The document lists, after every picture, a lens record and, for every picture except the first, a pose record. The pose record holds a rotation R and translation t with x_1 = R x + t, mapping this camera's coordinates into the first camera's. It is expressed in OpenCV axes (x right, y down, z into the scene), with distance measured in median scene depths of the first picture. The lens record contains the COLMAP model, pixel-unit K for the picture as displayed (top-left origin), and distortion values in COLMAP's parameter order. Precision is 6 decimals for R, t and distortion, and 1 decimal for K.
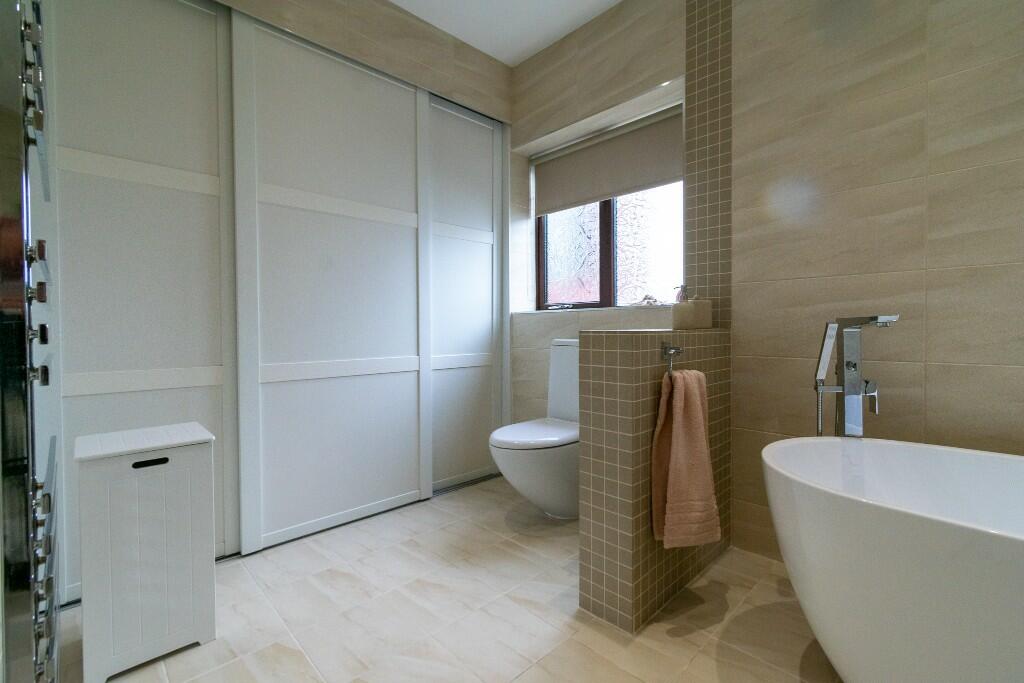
lens RADIAL K [[452.4, 0, 515.3], [0, 452.4, 337.8], [0, 0, 1]] dist [-0.000792, -0.000351]
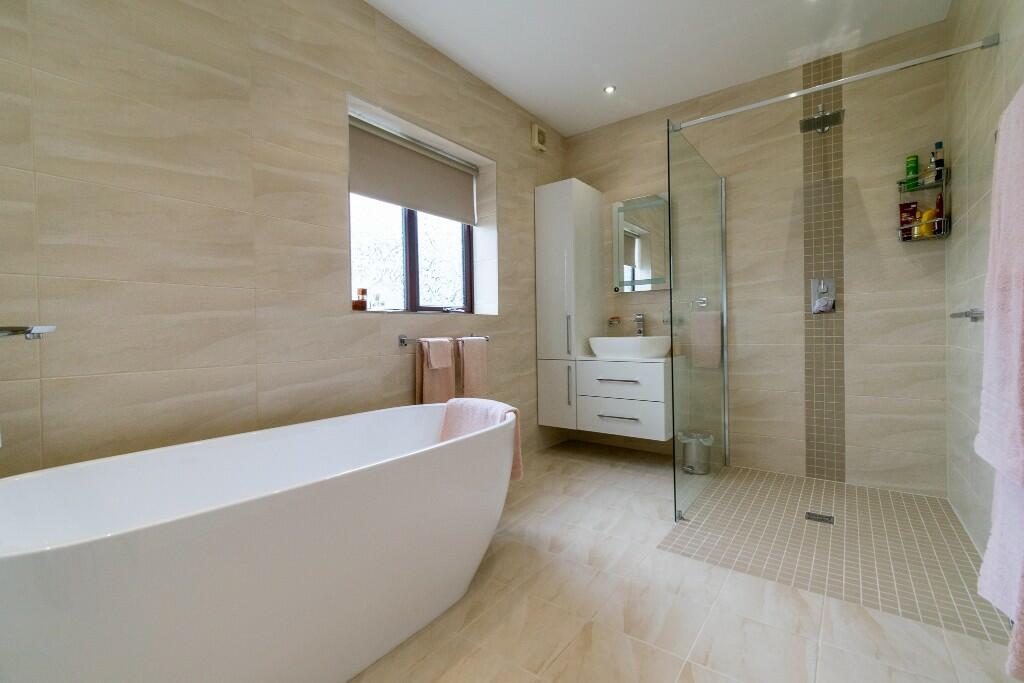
lens RADIAL K [[451.0, 0, 510.7], [0, 451.0, 334.9], [0, 0, 1]] dist [0.002458, 0.000014]
pose [[-0.158428, -0.001050, 0.987370, -0.100689], [0.035033, 0.999364, 0.006684, -0.004504], [-0.986749, 0.035650, -0.158290, 0.164515]]
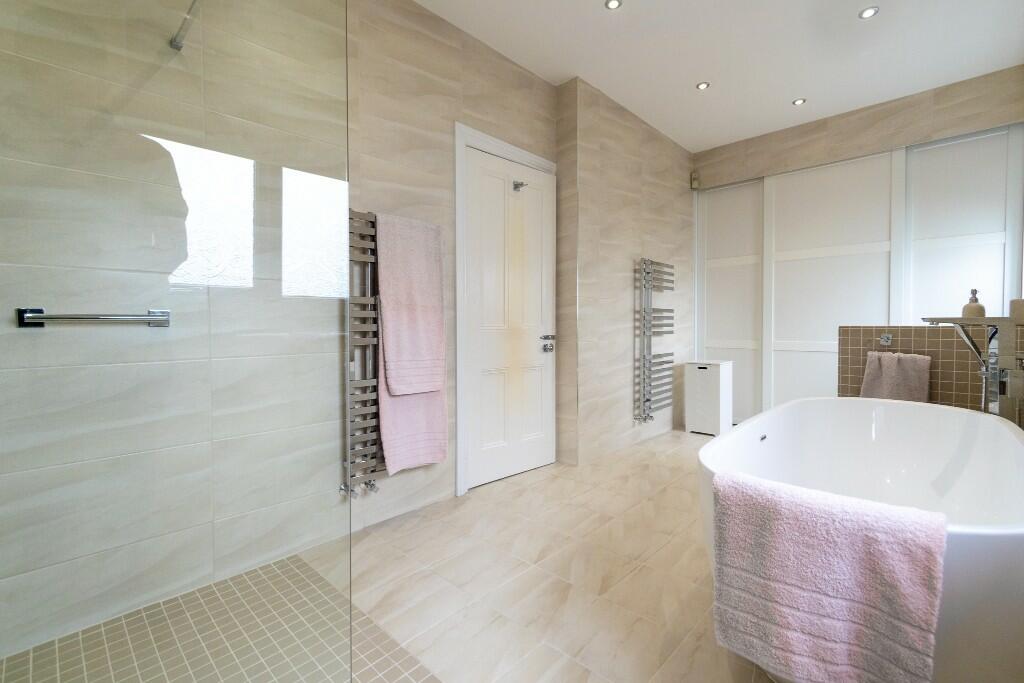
lens RADIAL K [[452.4, 0, 515.3], [0, 452.4, 337.8], [0, 0, 1]] dist [-0.000792, -0.000351]
pose [[0.047793, 0.035233, -0.998236, 1.418242], [-0.015168, 0.999288, 0.034544, -0.008367], [0.998742, 0.013490, 0.048294, -0.268577]]
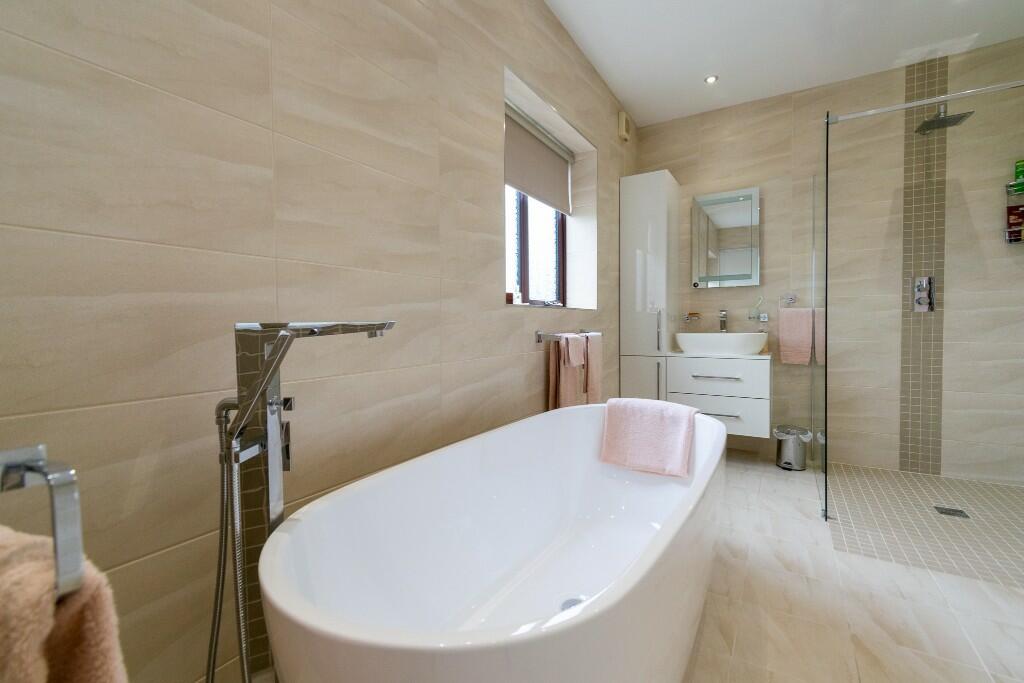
lens RADIAL K [[451.0, 0, 510.7], [0, 451.0, 334.9], [0, 0, 1]] dist [0.002458, 0.000014]
pose [[-0.251818, -0.017105, 0.967623, 0.070789], [0.027310, 0.999320, 0.024772, -0.025585], [-0.967389, 0.032664, -0.251180, 0.623354]]
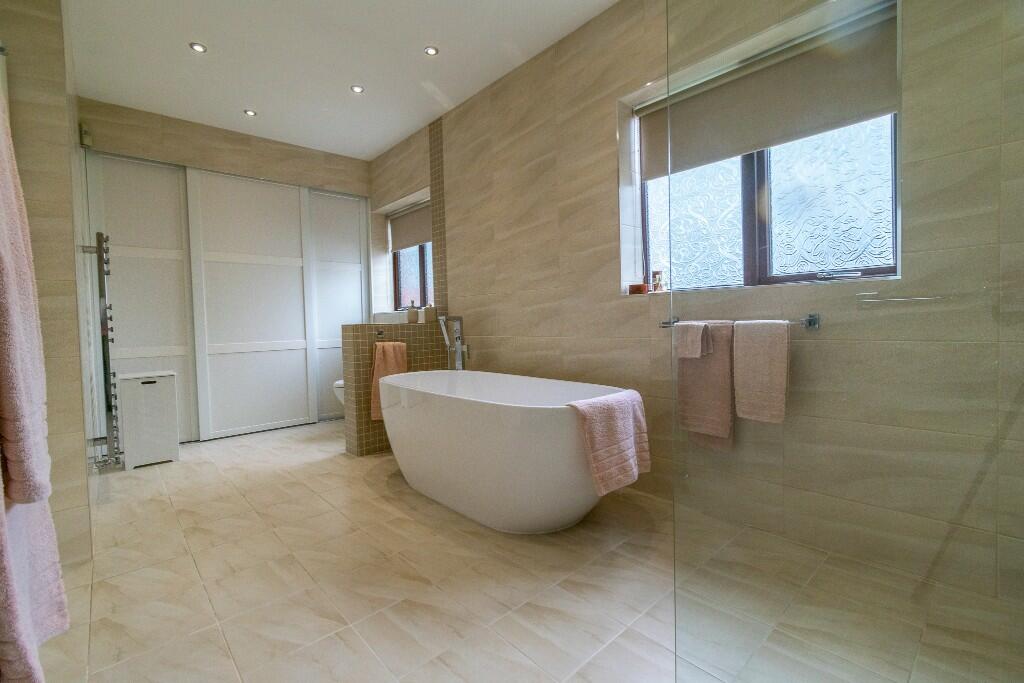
lens RADIAL K [[451.0, 0, 510.7], [0, 451.0, 334.9], [0, 0, 1]] dist [0.002458, 0.000014]
pose [[0.999212, -0.017705, -0.035526, 0.805085], [0.018099, 0.999778, 0.010799, 0.019246], [0.035327, -0.011434, 0.999310, -0.888692]]
